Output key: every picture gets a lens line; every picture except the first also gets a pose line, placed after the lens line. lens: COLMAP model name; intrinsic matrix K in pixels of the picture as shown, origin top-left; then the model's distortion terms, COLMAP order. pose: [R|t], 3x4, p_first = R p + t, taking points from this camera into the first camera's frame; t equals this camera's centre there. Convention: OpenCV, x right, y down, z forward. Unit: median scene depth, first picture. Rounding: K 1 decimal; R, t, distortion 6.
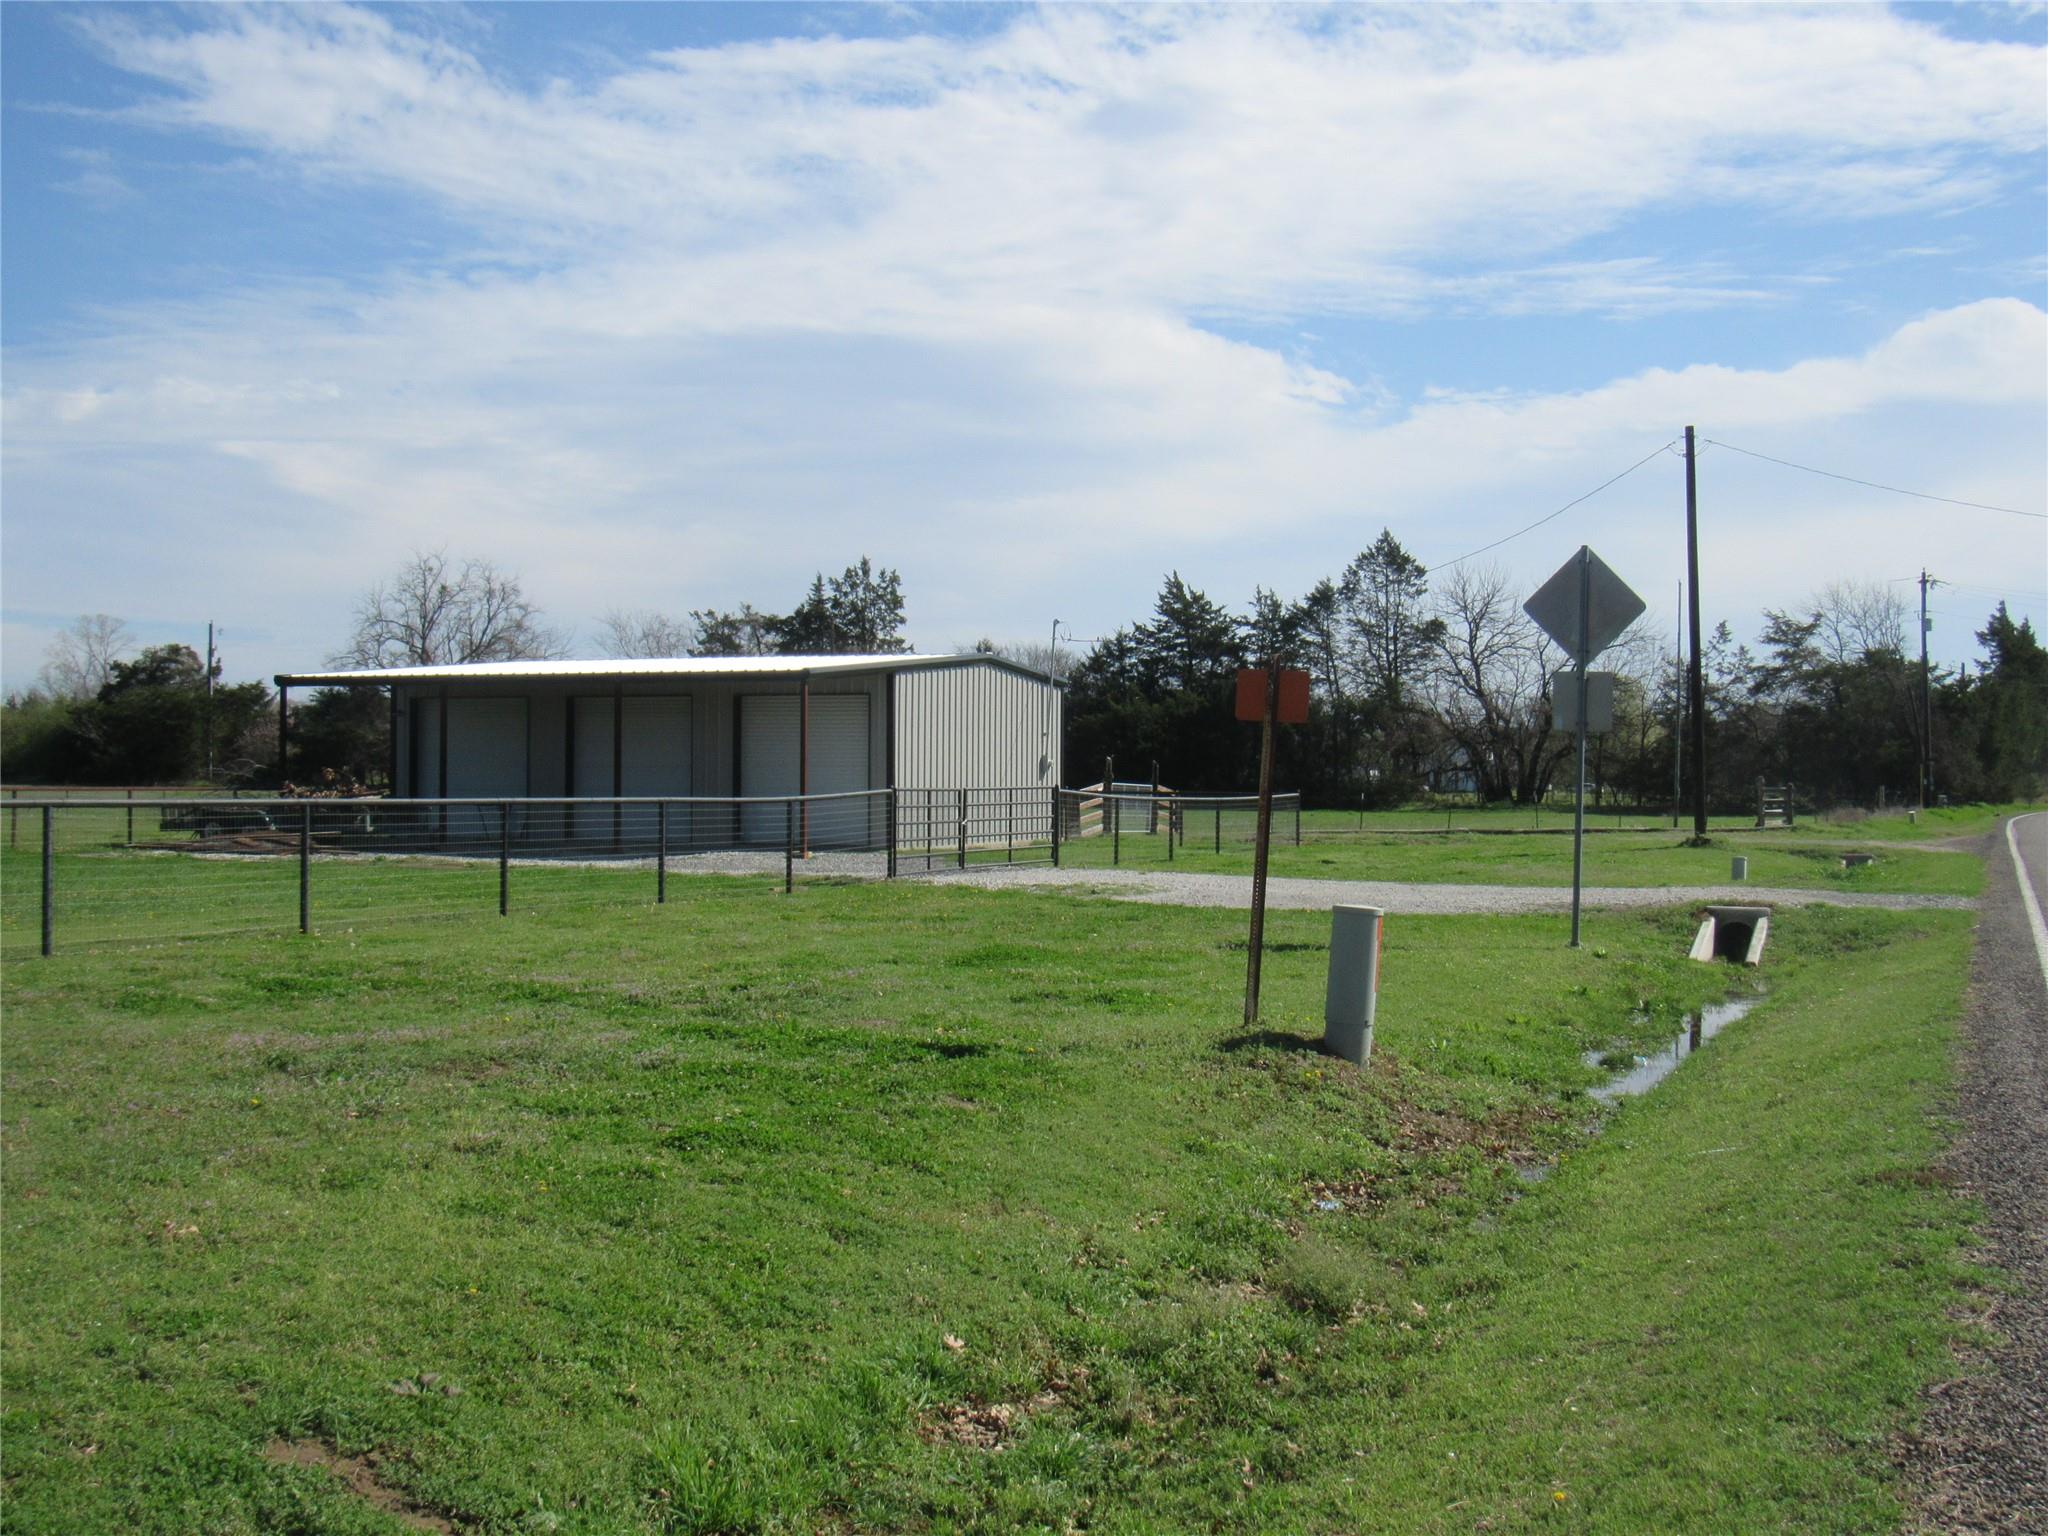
lens RADIAL K [[2284.5, 0, 1025.4], [0, 2284.5, 769.4], [0, 0, 1]] dist [0.011228, 0.000000]
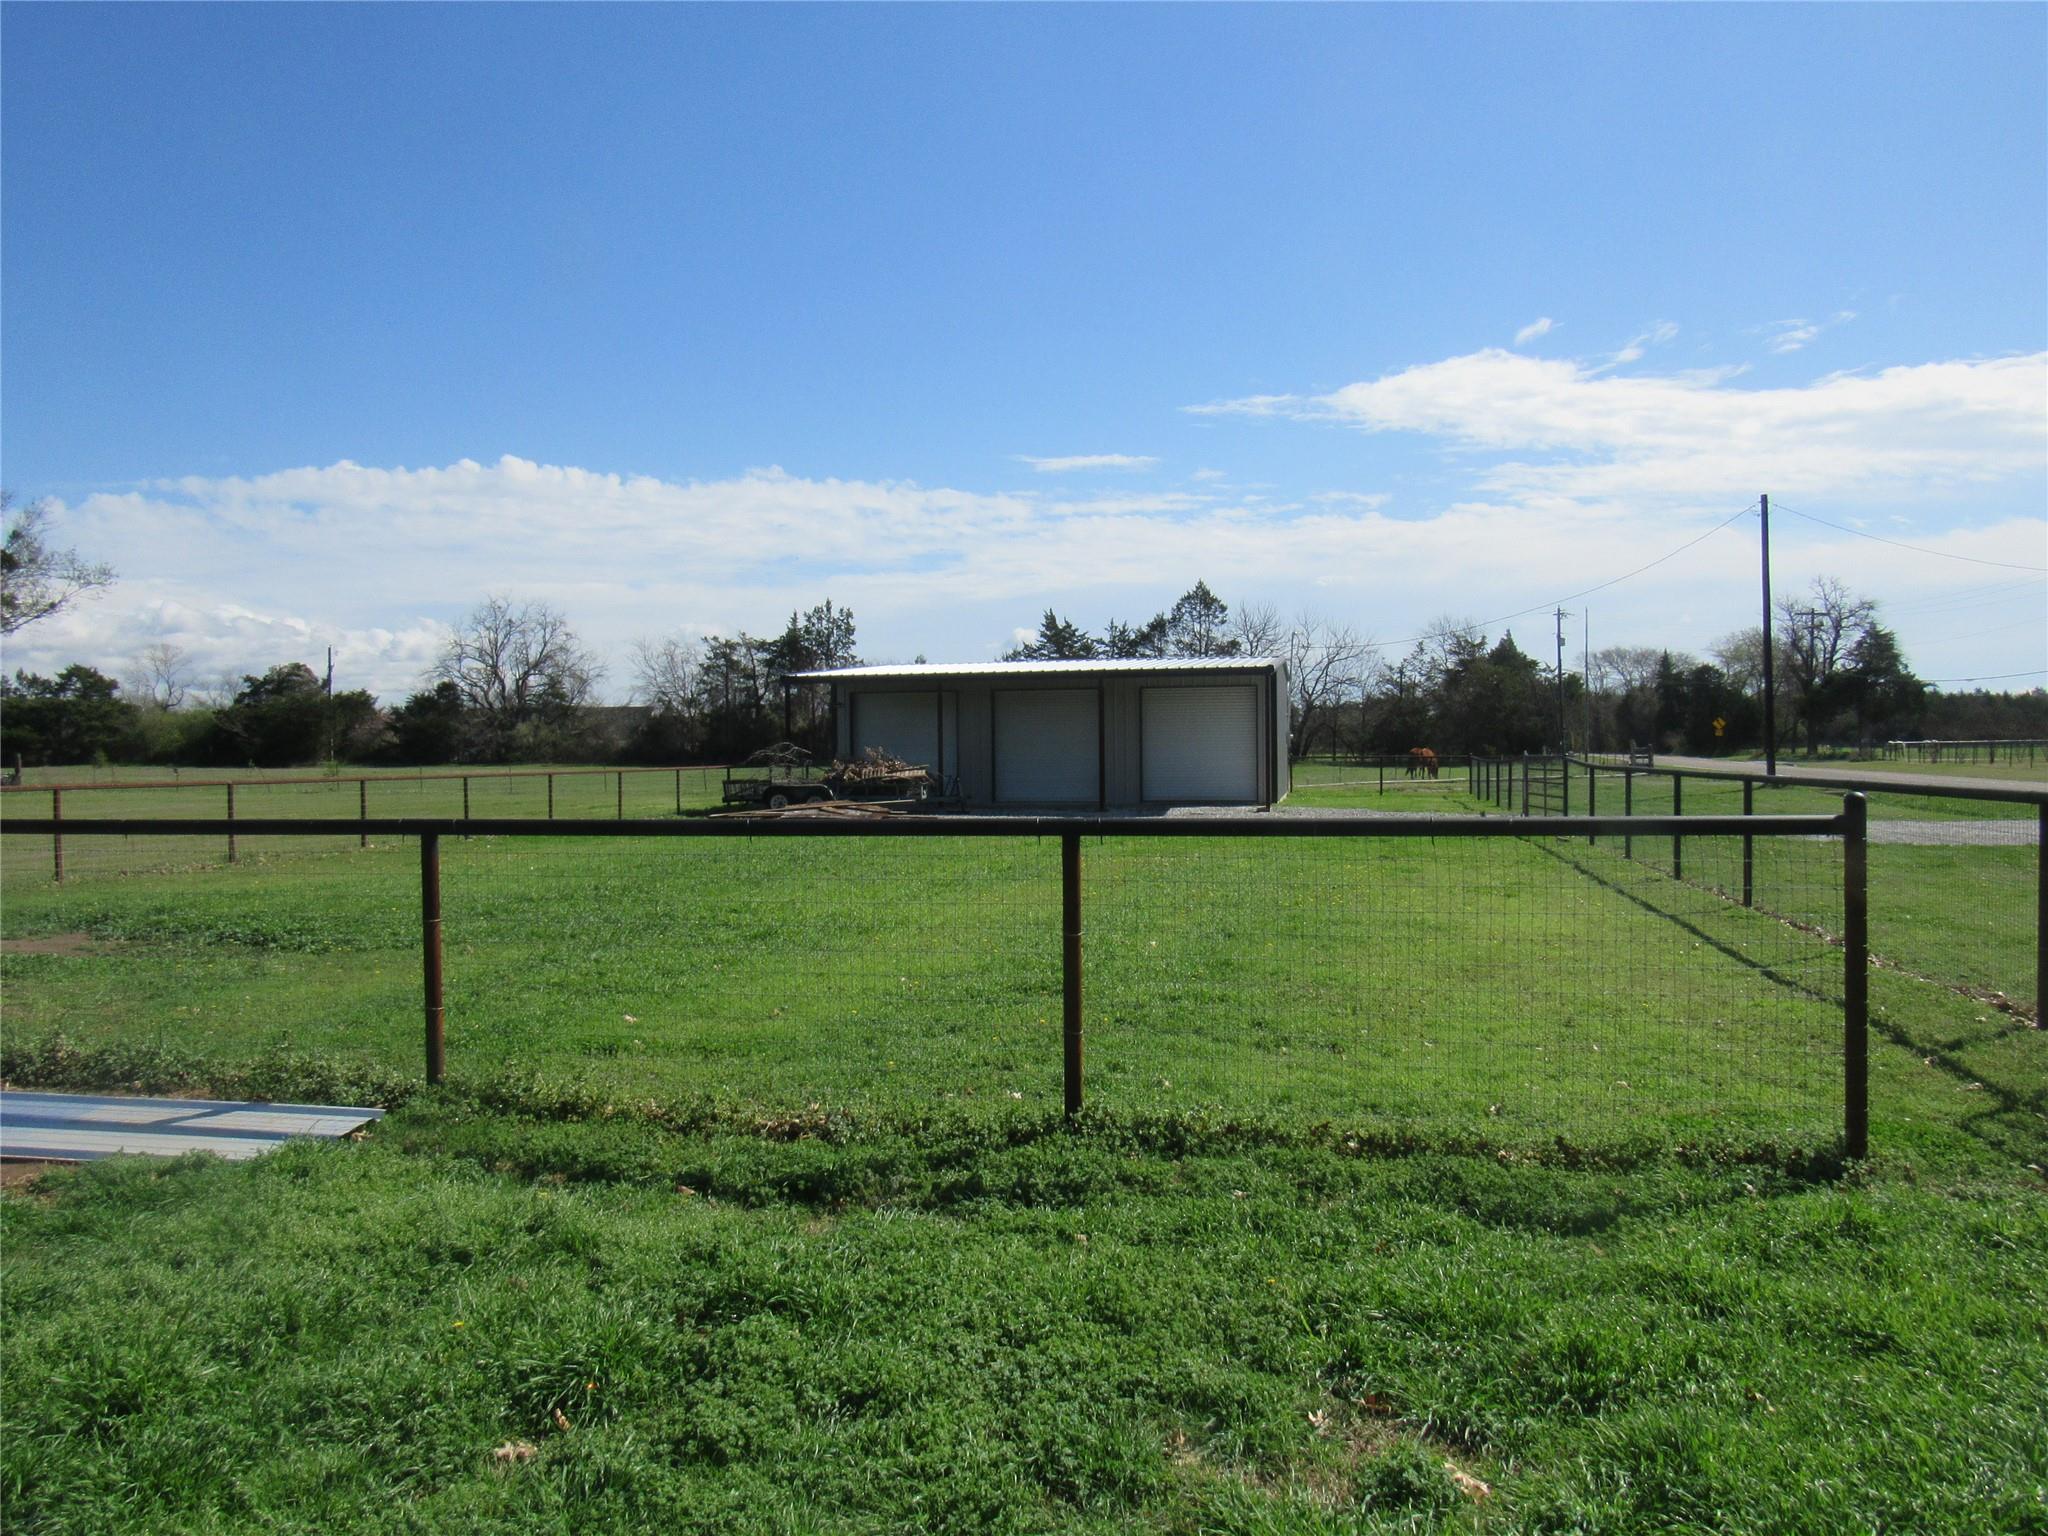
lens RADIAL K [[1483.3, 0, 1023.3], [0, 1483.3, 764.5], [0, 0, 1]] dist [0.003215, 0.002569]
pose [[0.984234, -0.018376, 0.175917, -0.115535], [0.015937, 0.999756, 0.015268, -0.000787], [-0.176154, -0.012224, 0.984287, 0.056274]]
